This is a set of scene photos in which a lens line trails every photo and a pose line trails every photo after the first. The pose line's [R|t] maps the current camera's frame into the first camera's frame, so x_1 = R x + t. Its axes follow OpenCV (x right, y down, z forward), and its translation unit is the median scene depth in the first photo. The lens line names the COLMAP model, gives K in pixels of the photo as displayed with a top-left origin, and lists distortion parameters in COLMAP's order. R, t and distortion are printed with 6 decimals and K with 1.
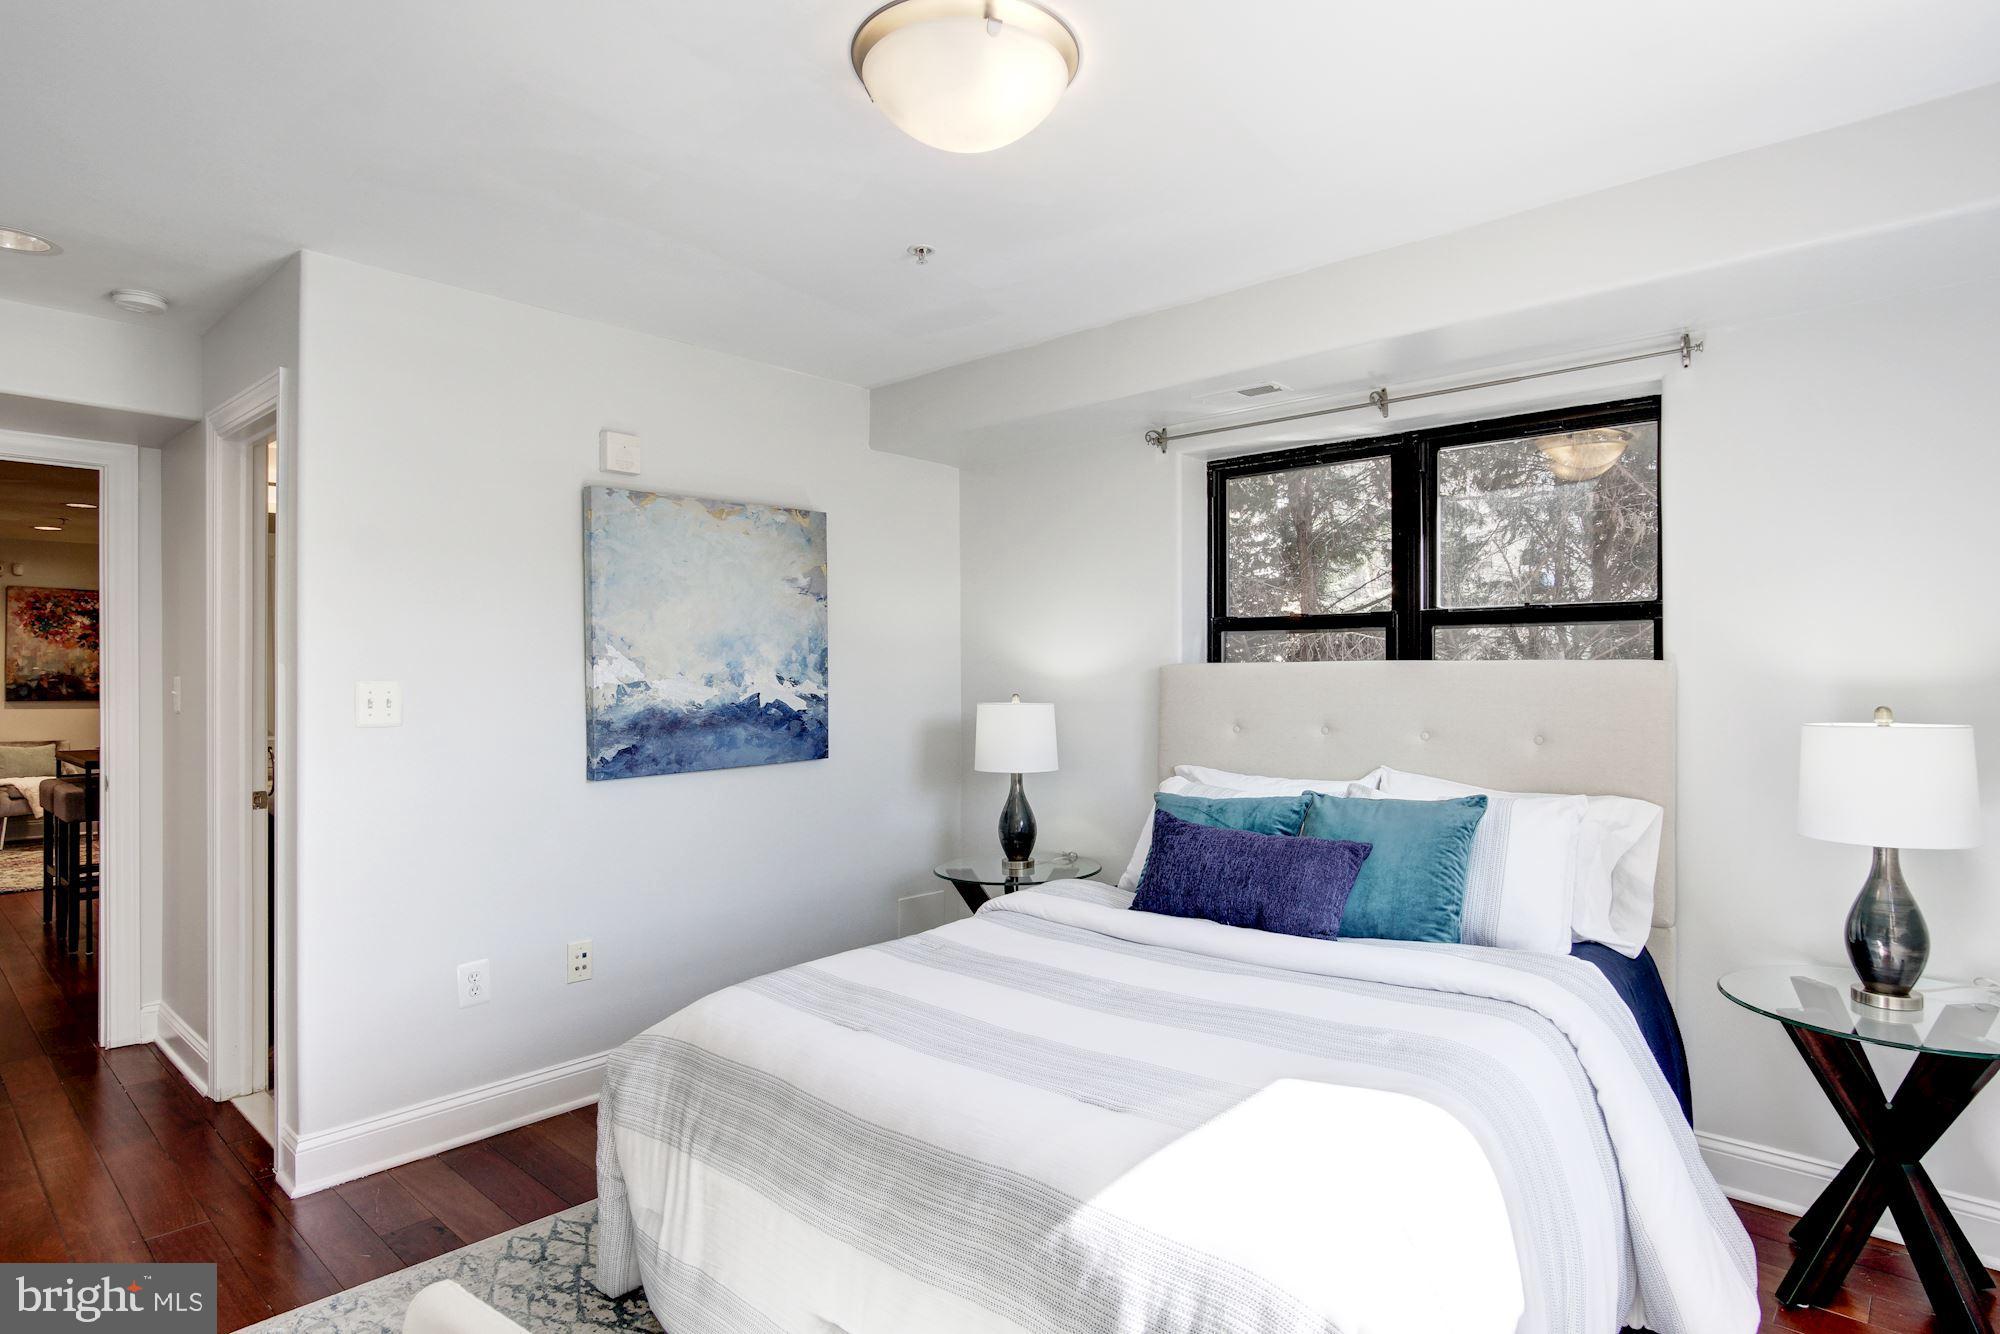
lens RADIAL K [[1066.5, 0, 990.1], [0, 1066.5, 667.7], [0, 0, 1]] dist [-0.017945, 0.007519]
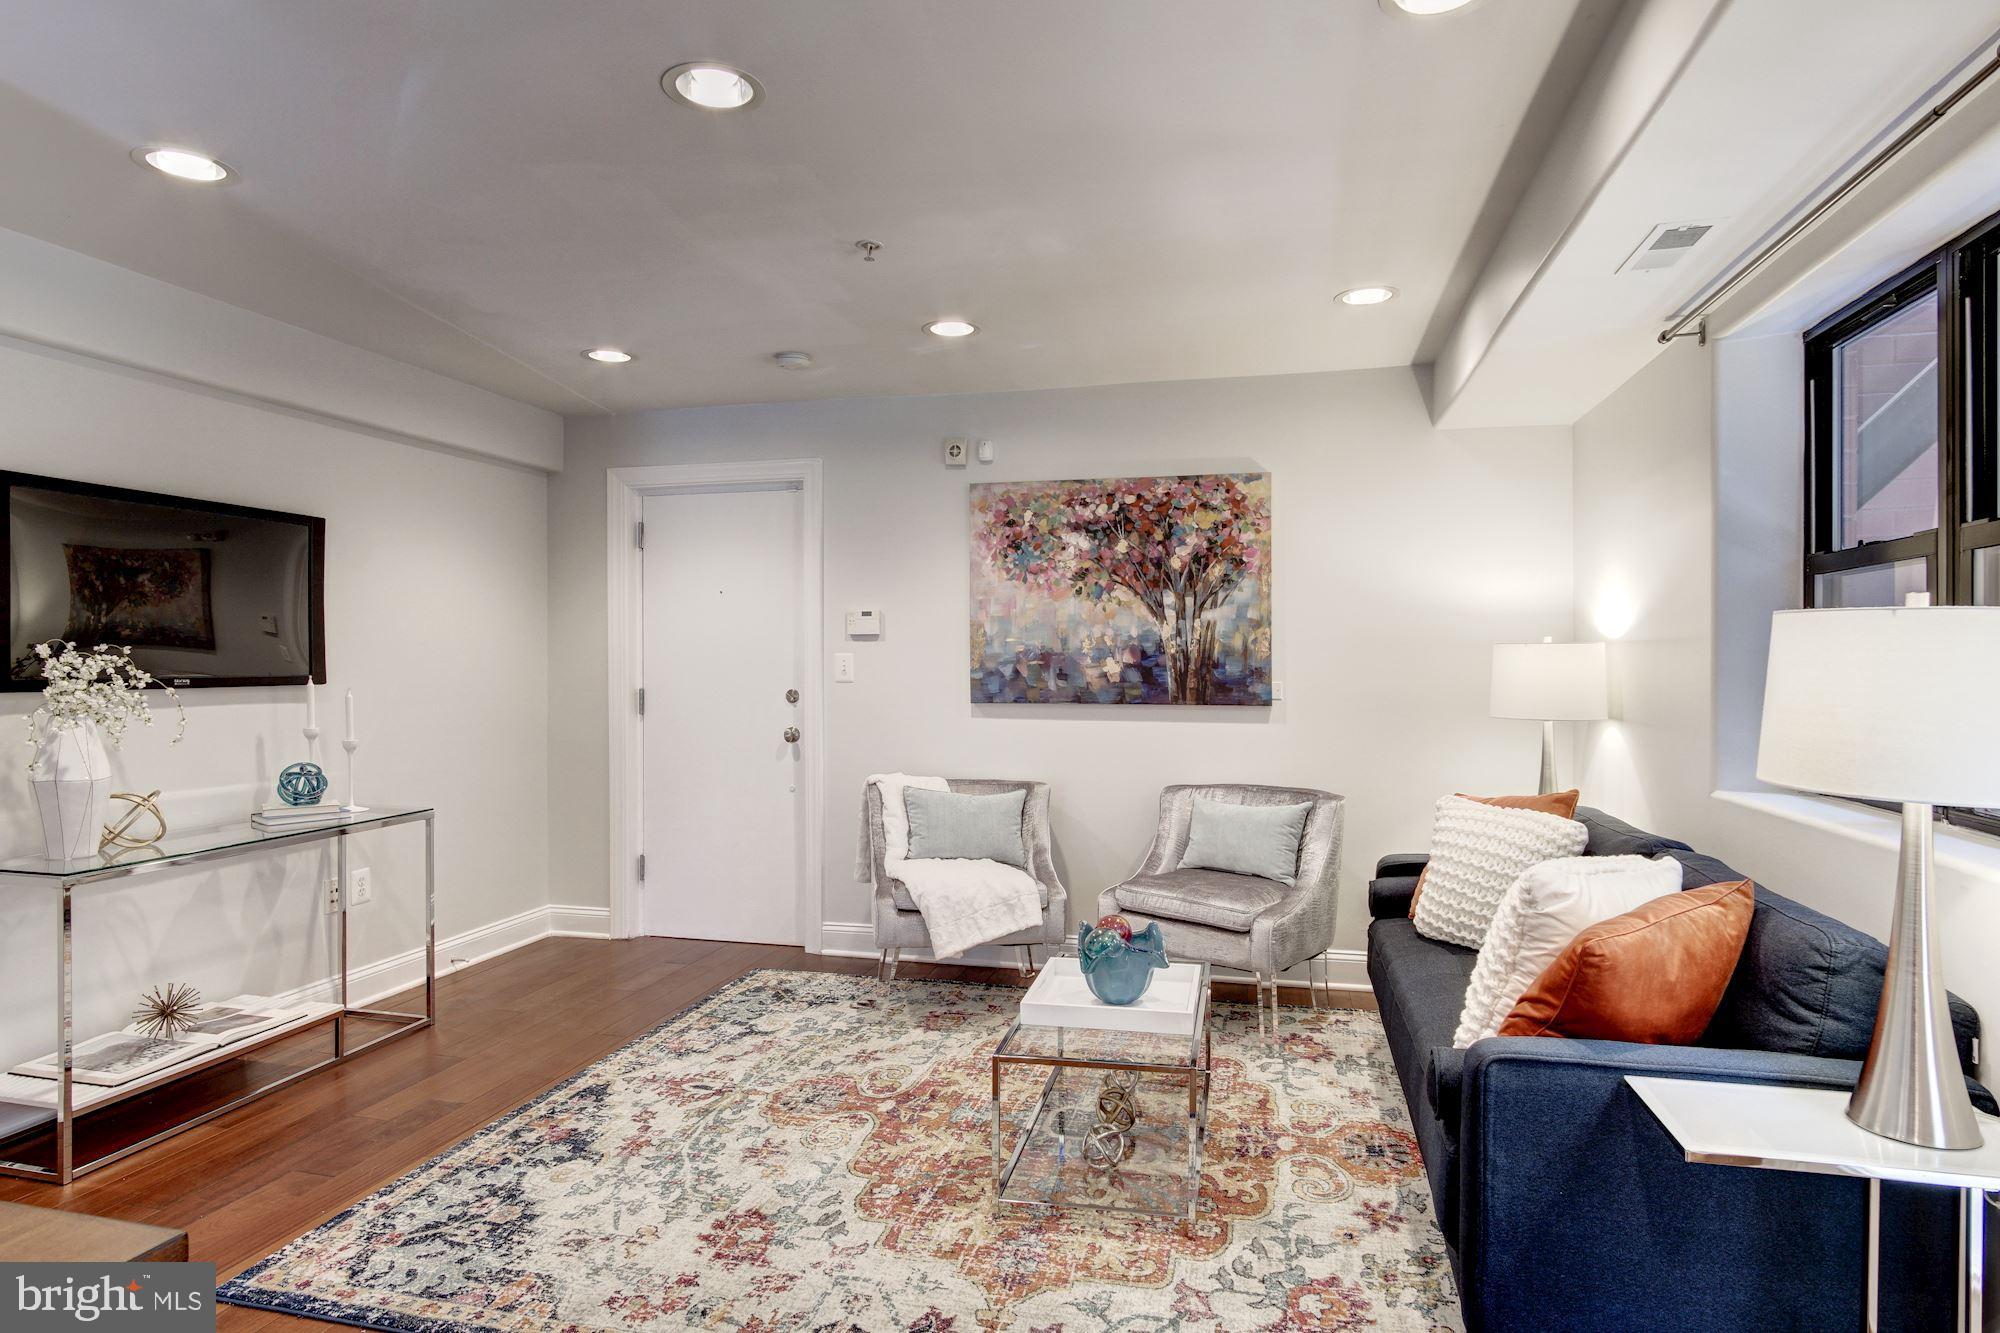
lens RADIAL K [[1114.8, 0, 998.1], [0, 1114.8, 681.7], [0, 0, 1]] dist [-0.013105, 0.010433]
pose [[0.475909, 0.016147, -0.879346, -0.426145], [0.006646, 0.999737, 0.021954, 0.009143], [0.879469, -0.016292, 0.475677, 0.734067]]
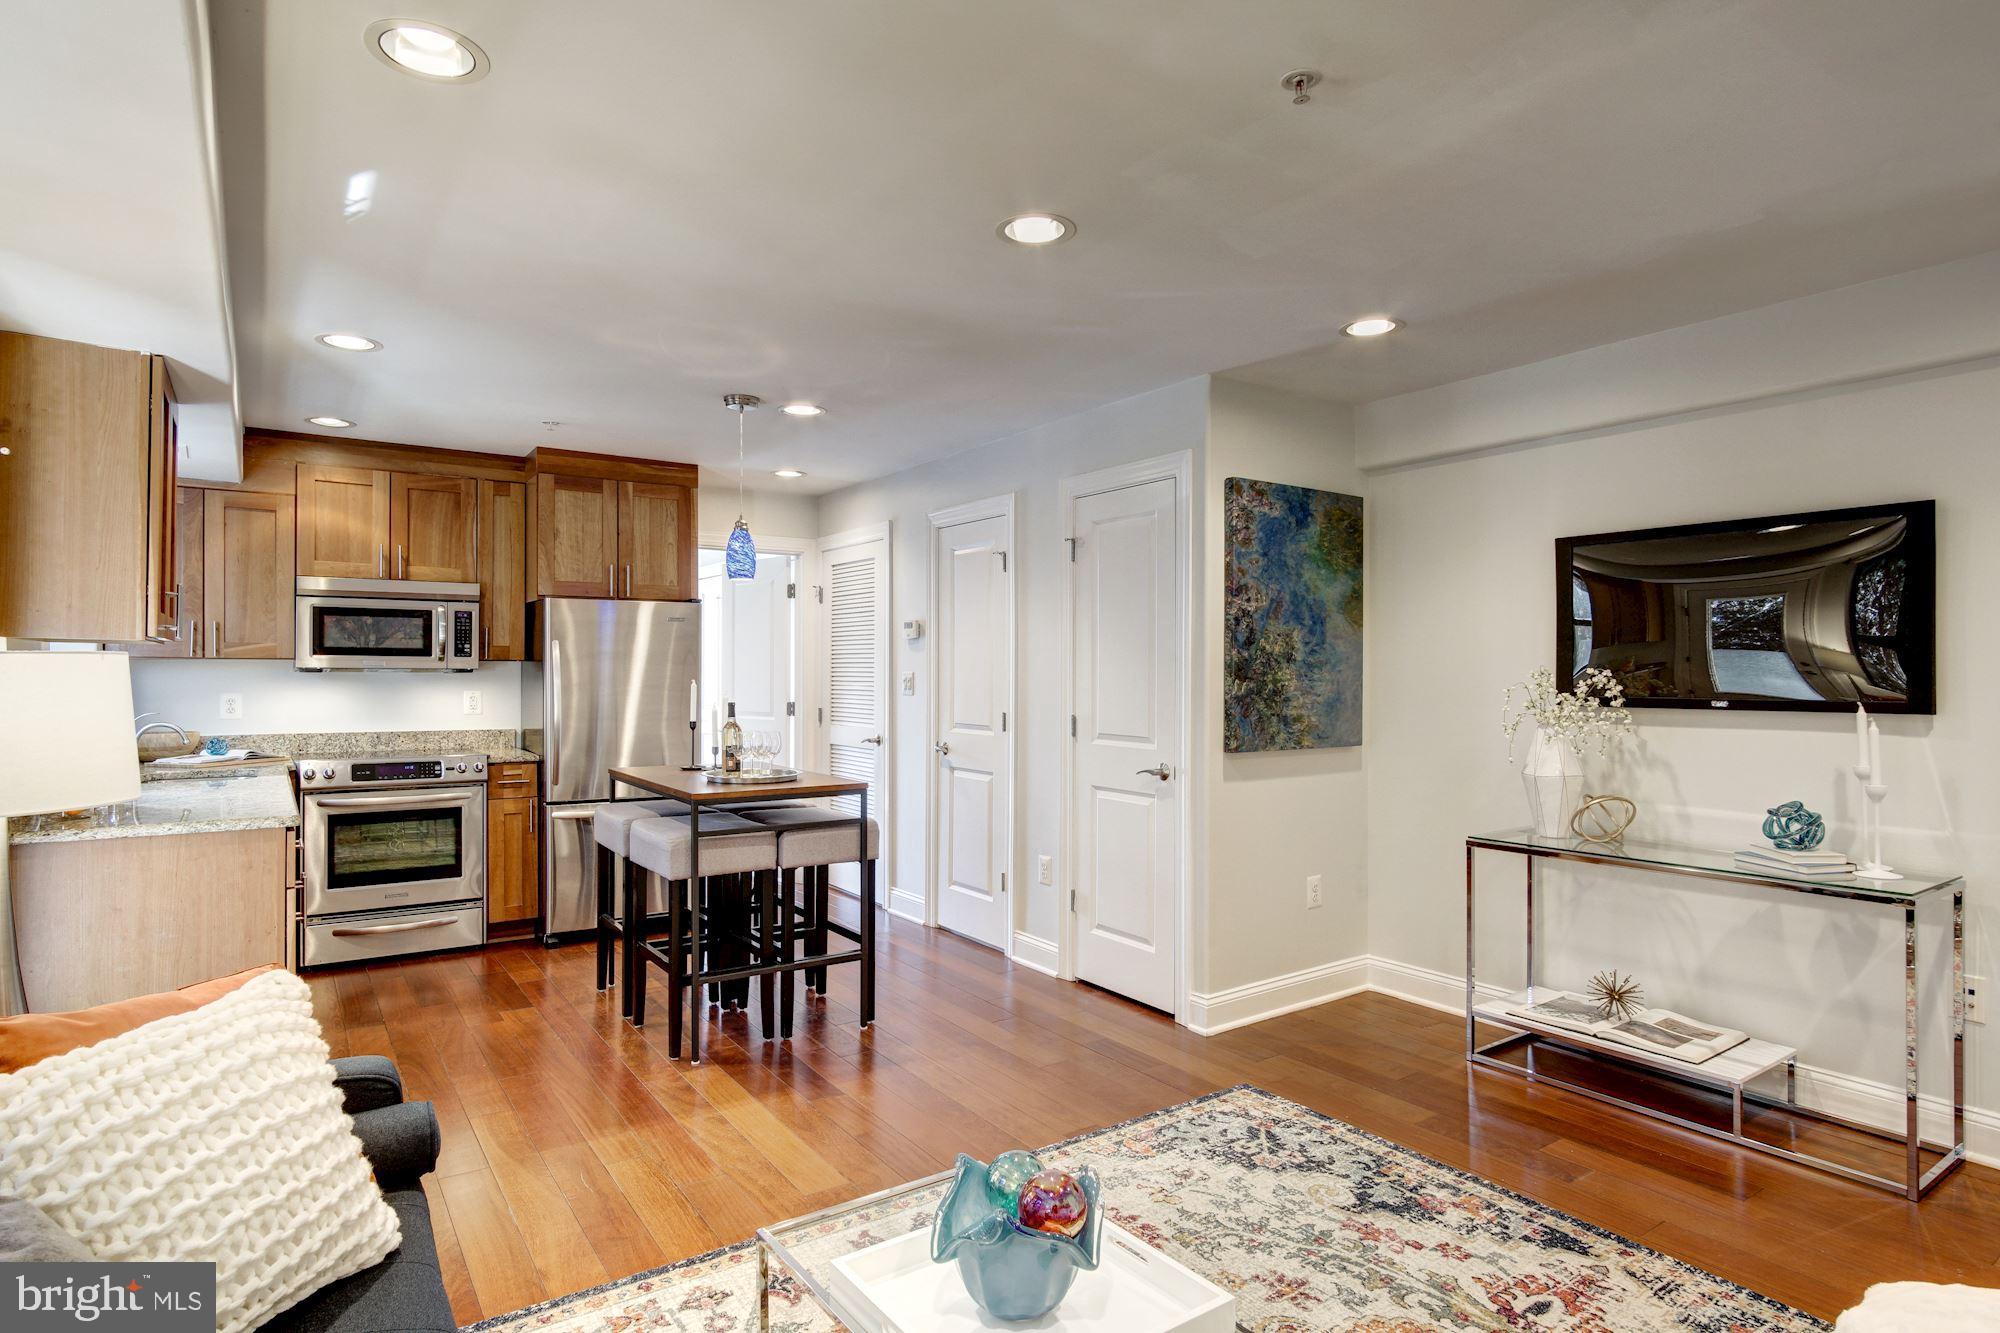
lens RADIAL K [[1066.5, 0, 991.3], [0, 1066.5, 669.5], [0, 0, 1]] dist [-0.017945, 0.007519]
pose [[-0.973962, -0.000072, 0.226711, -0.749873], [-0.001444, 0.999982, -0.005886, 0.005324], [-0.226707, -0.006060, -0.973944, 1.114230]]
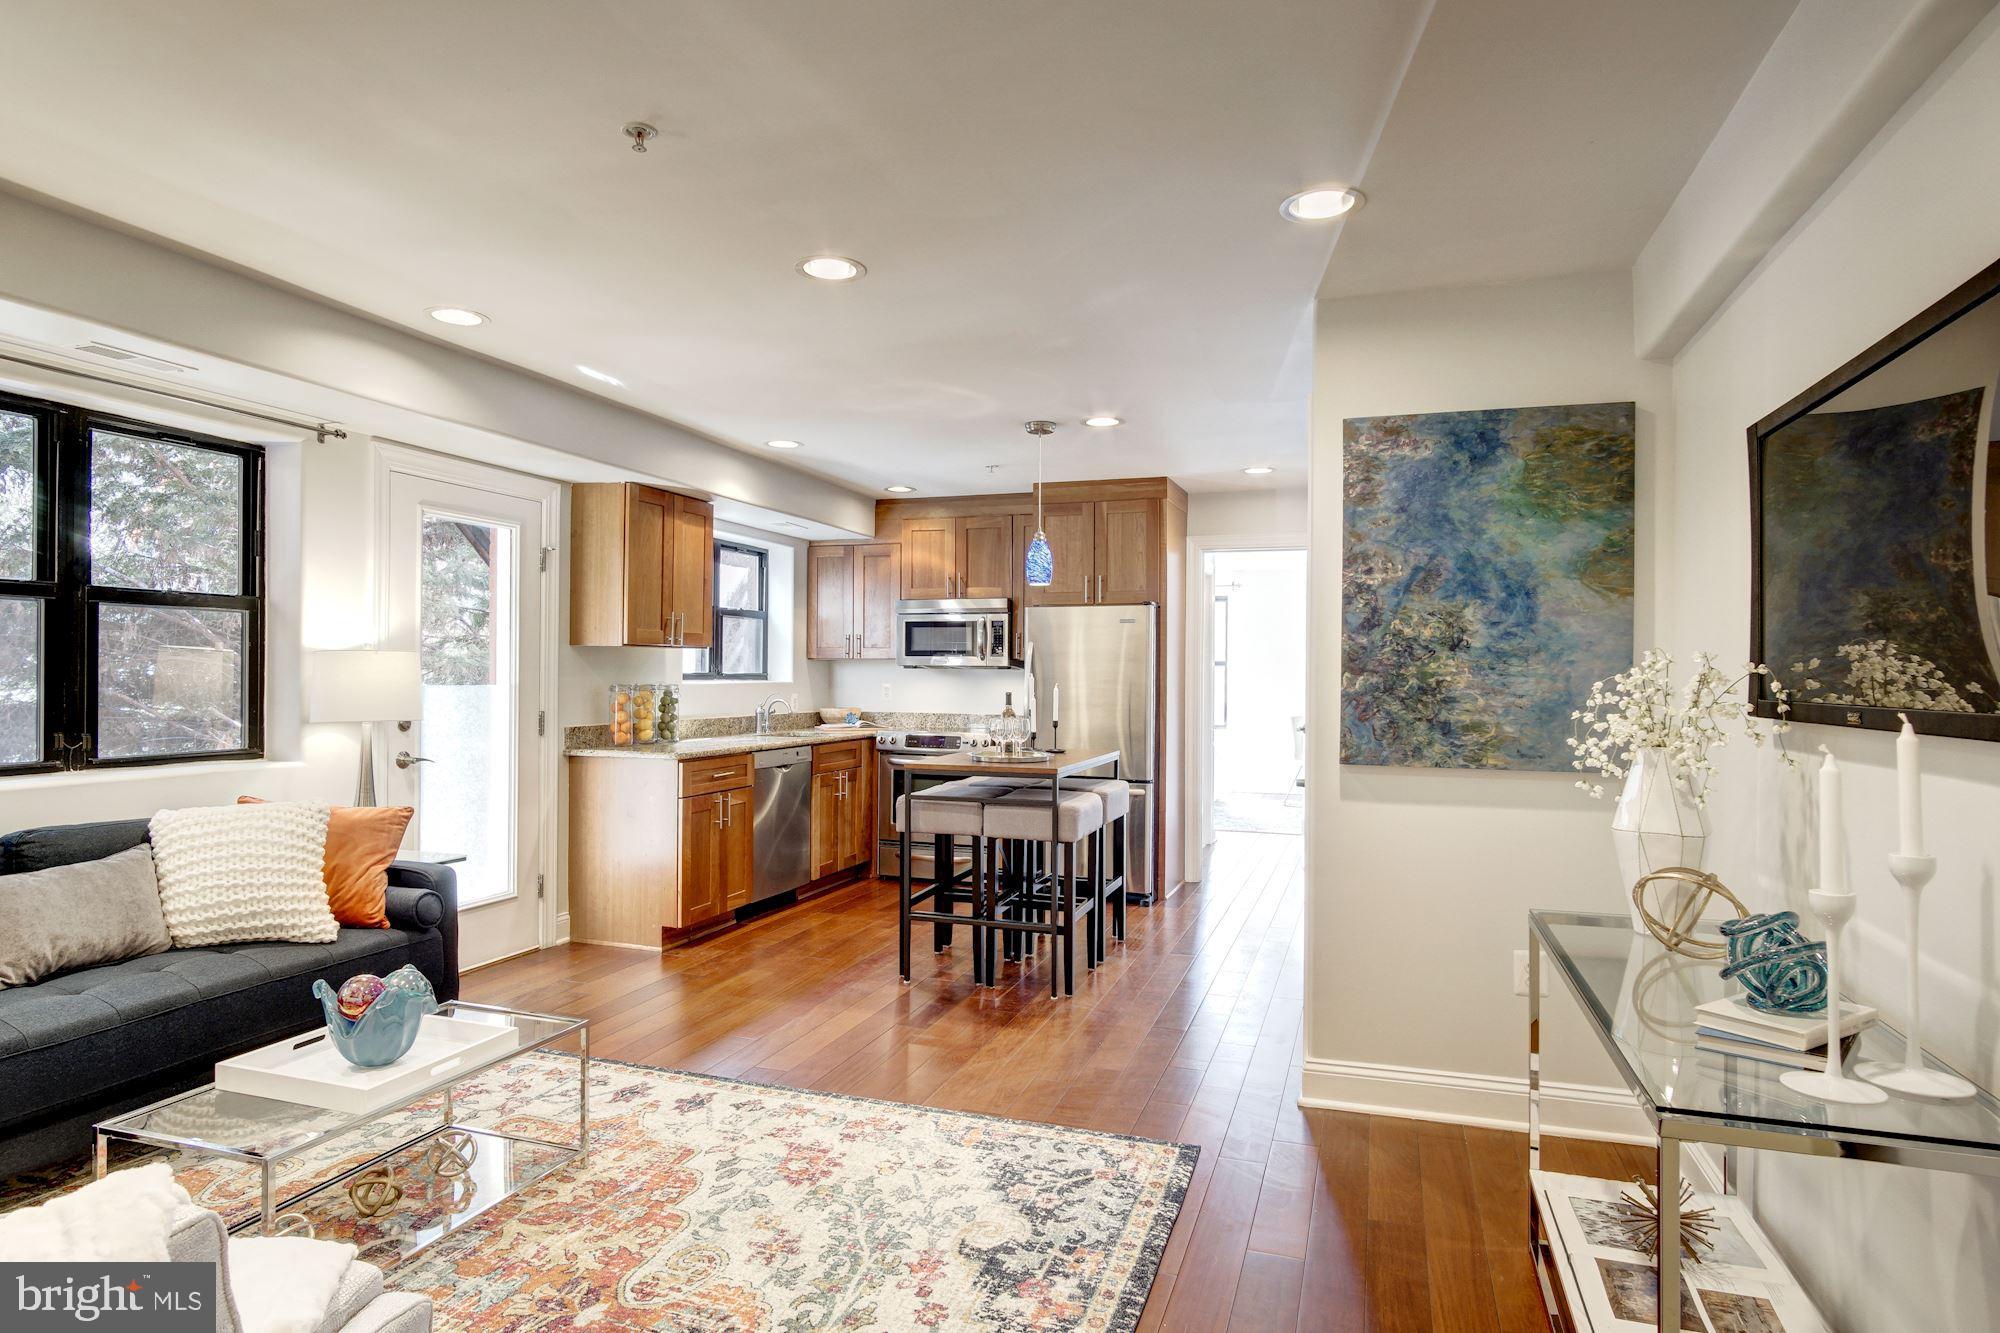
lens RADIAL K [[1066.5, 0, 999.5], [0, 1066.5, 676.5], [0, 0, 1]] dist [-0.017945, 0.007519]
pose [[-0.406446, -0.004269, 0.913665, -1.043512], [-0.010950, 0.999940, -0.000200, 0.009673], [-0.913609, -0.010086, -0.406469, 0.893664]]
